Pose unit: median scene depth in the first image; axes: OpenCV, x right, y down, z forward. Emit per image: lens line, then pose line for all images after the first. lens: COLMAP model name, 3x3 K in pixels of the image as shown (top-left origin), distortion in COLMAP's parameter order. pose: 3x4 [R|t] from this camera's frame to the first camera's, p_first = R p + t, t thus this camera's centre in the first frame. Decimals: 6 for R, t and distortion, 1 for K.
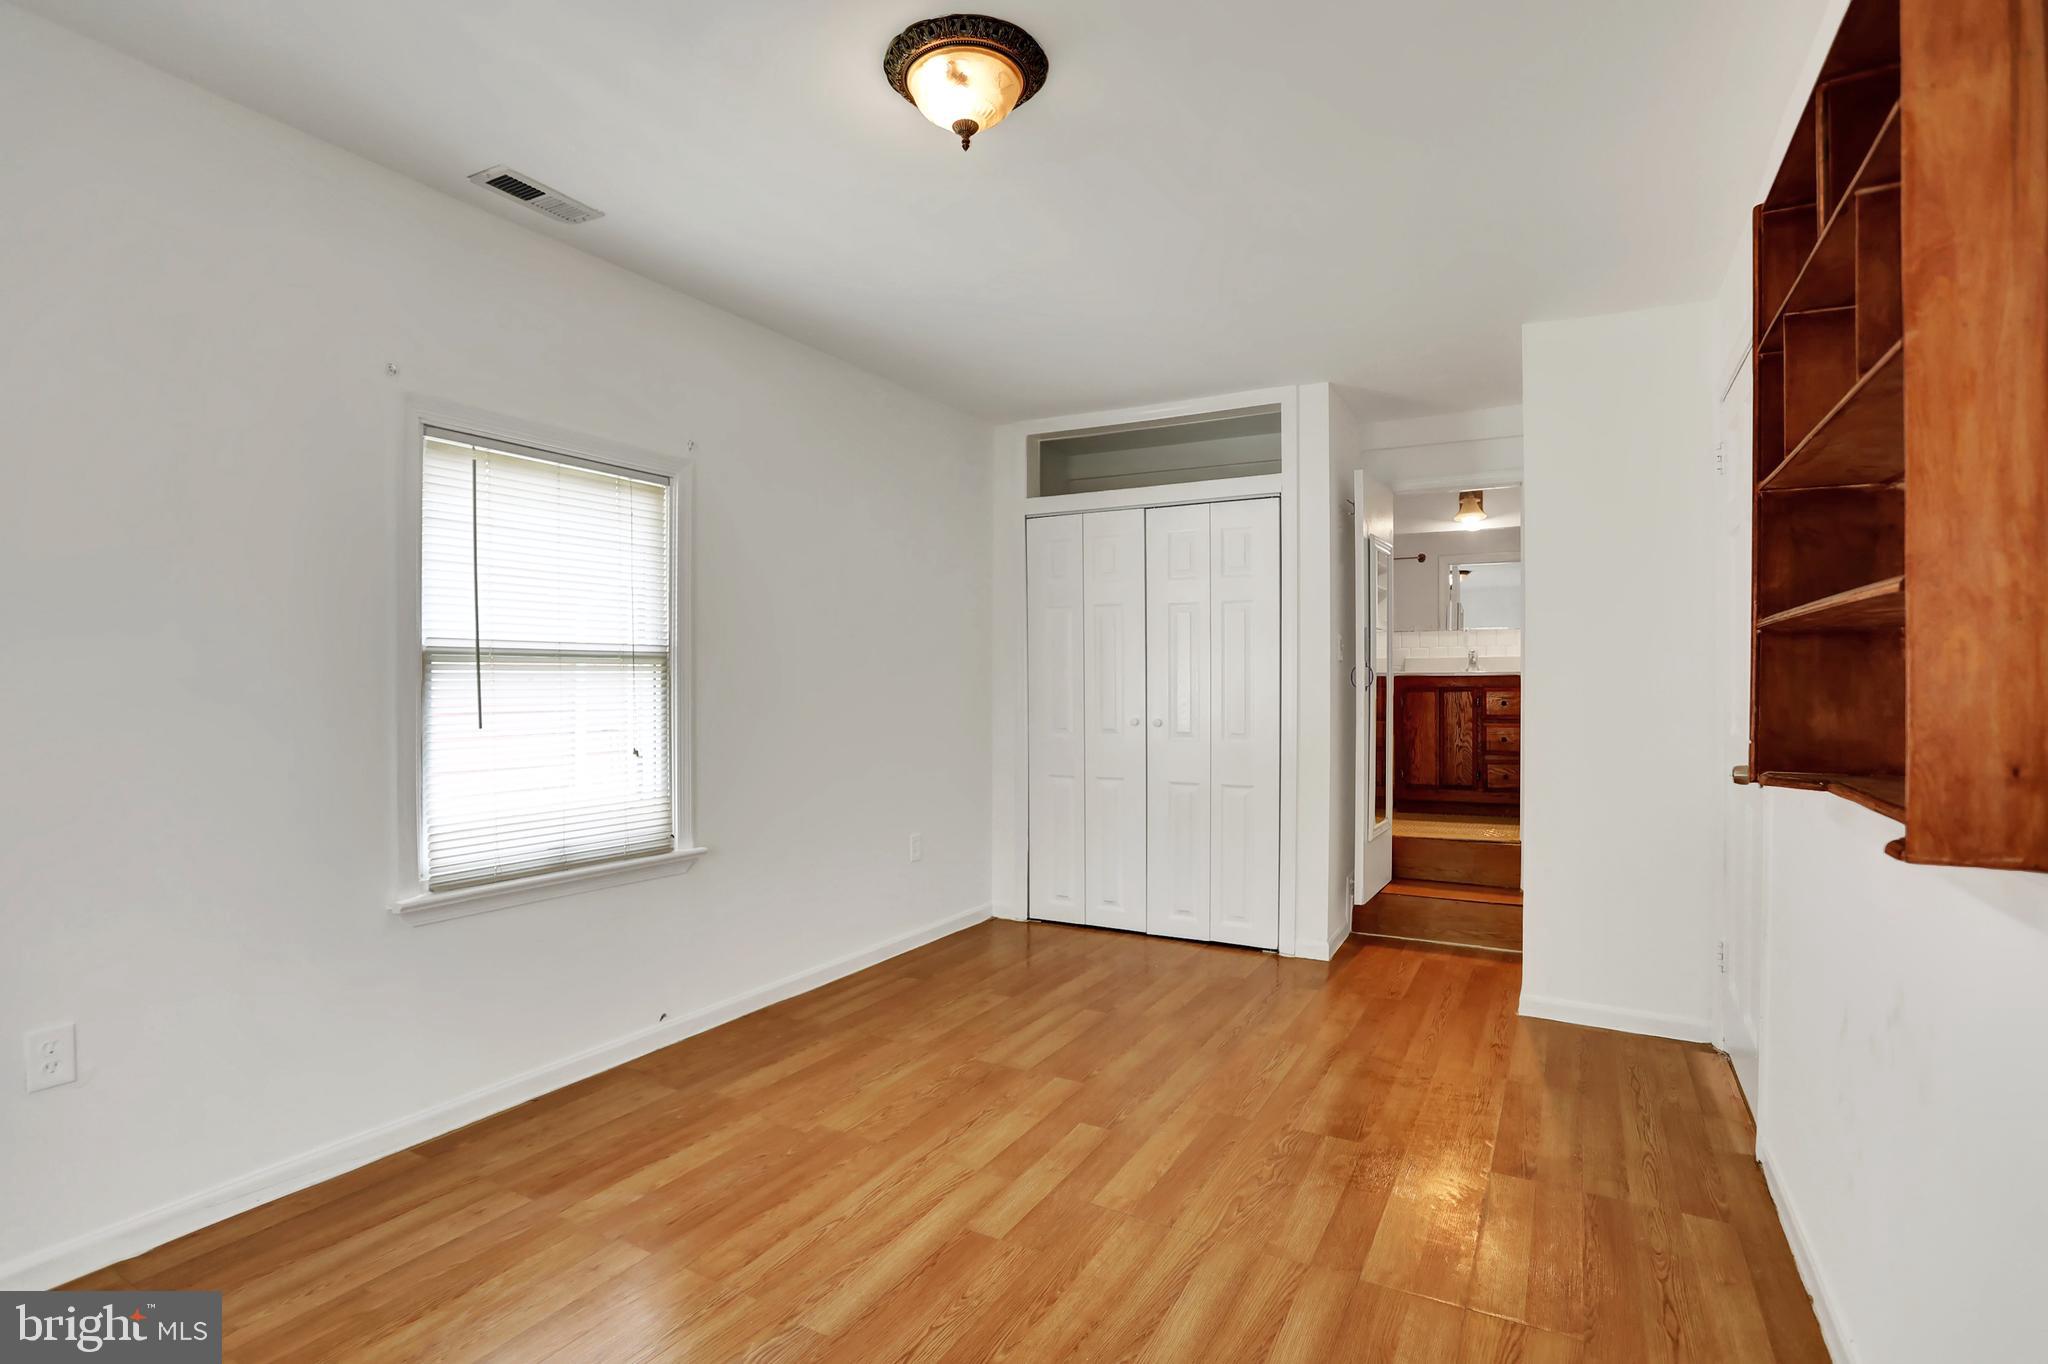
lens RADIAL K [[985.9, 0, 1021.9], [0, 985.9, 678.4], [0, 0, 1]] dist [-0.050758, 0.005306]
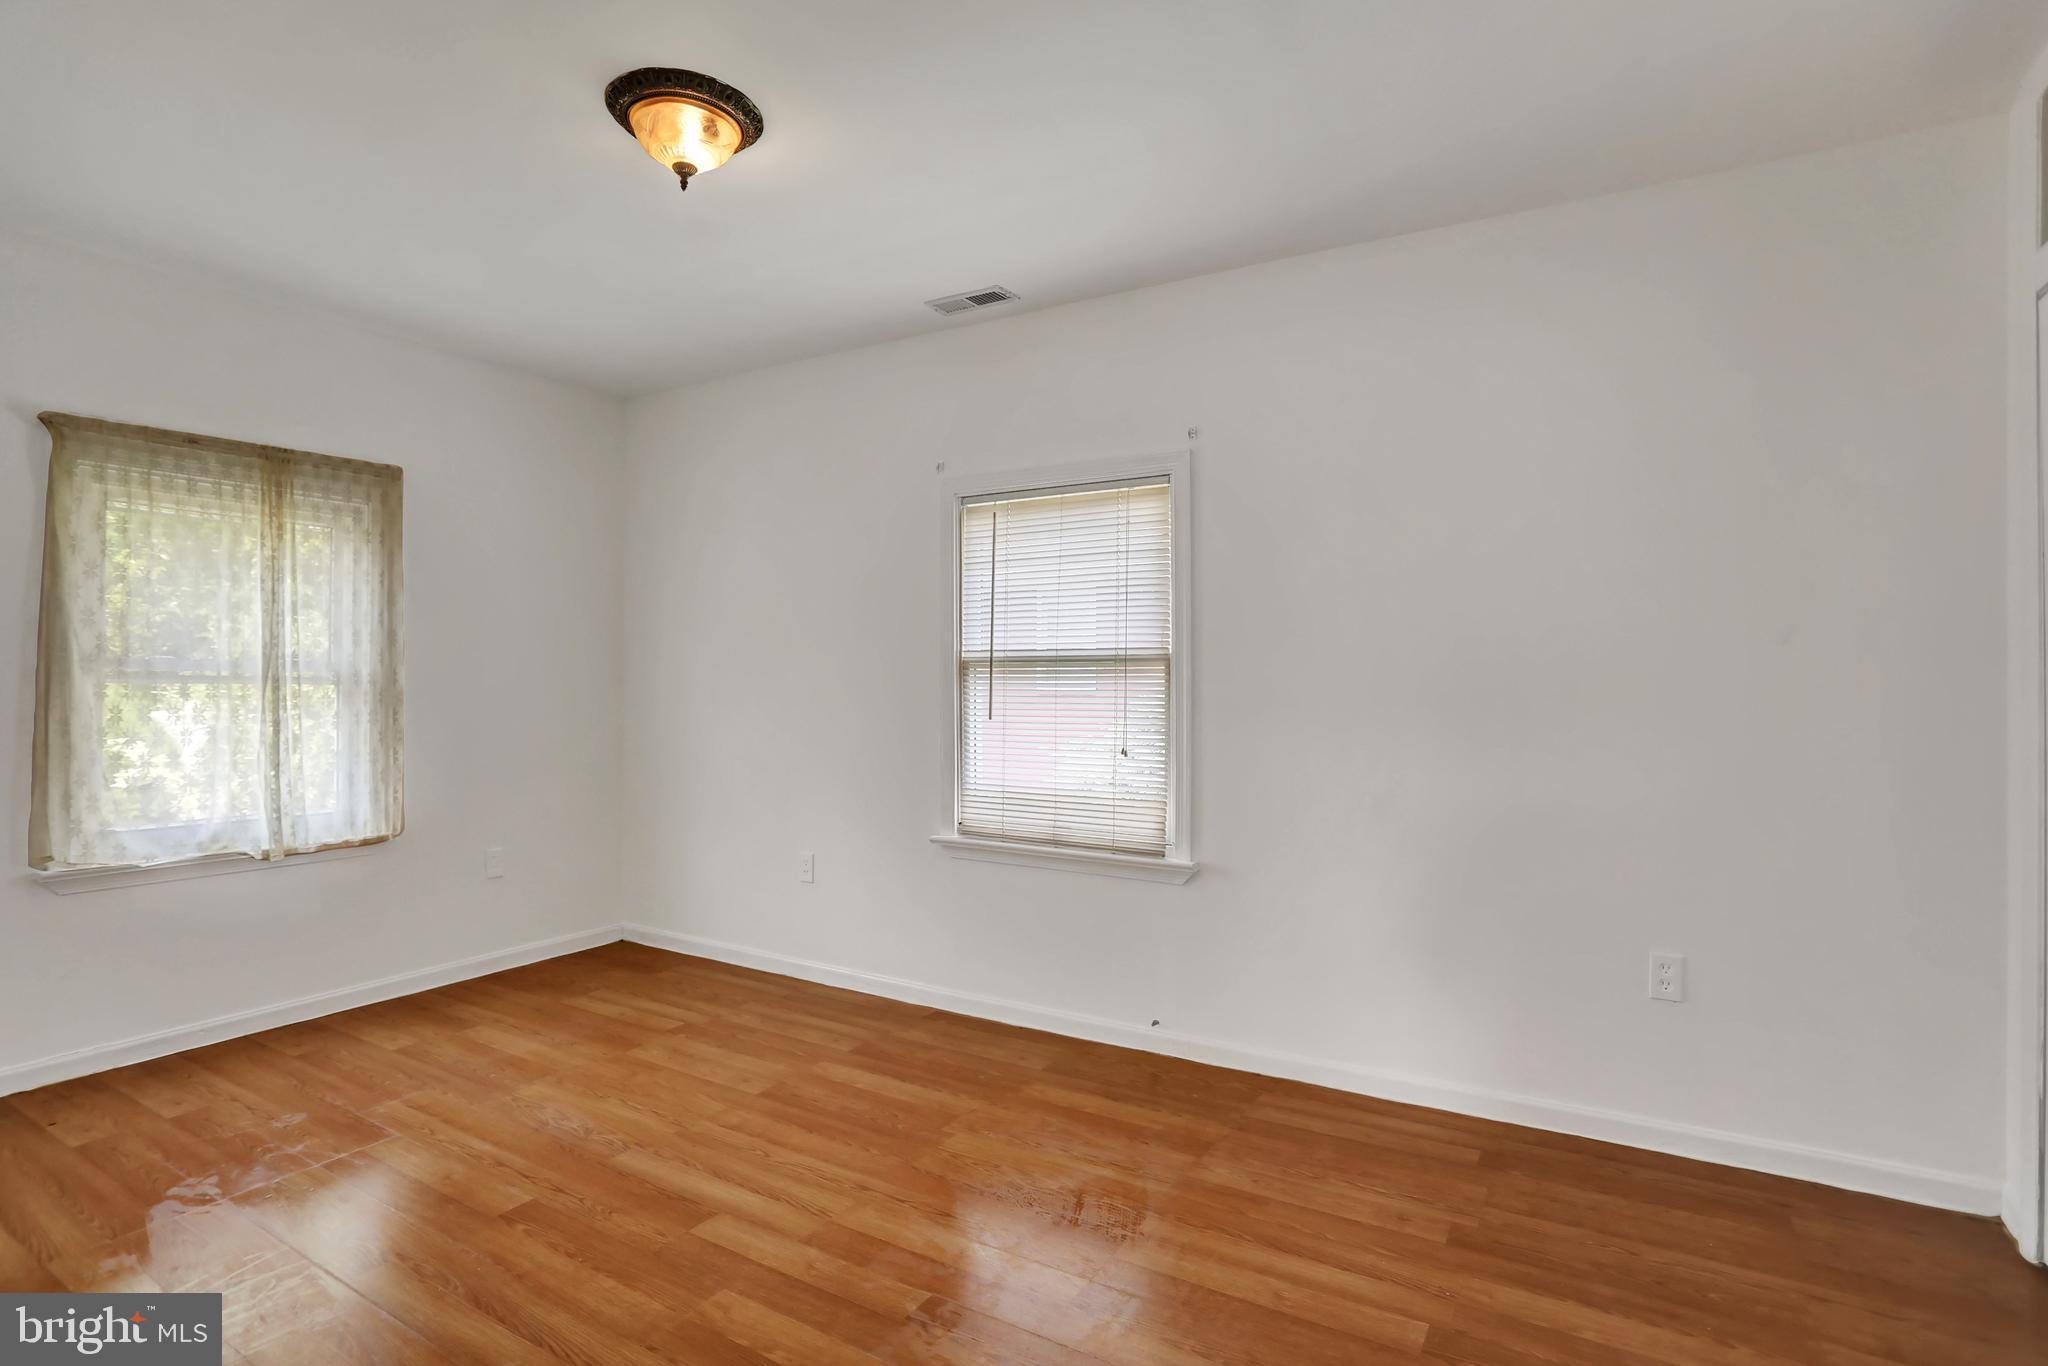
lens RADIAL K [[985.9, 0, 1022.5], [0, 985.9, 692.3], [0, 0, 1]] dist [-0.050758, 0.005306]
pose [[-0.020766, 0.005902, -0.999767, 0.761455], [-0.003184, 0.999977, 0.005969, 0.007120], [0.999779, 0.003307, -0.020746, 1.070247]]
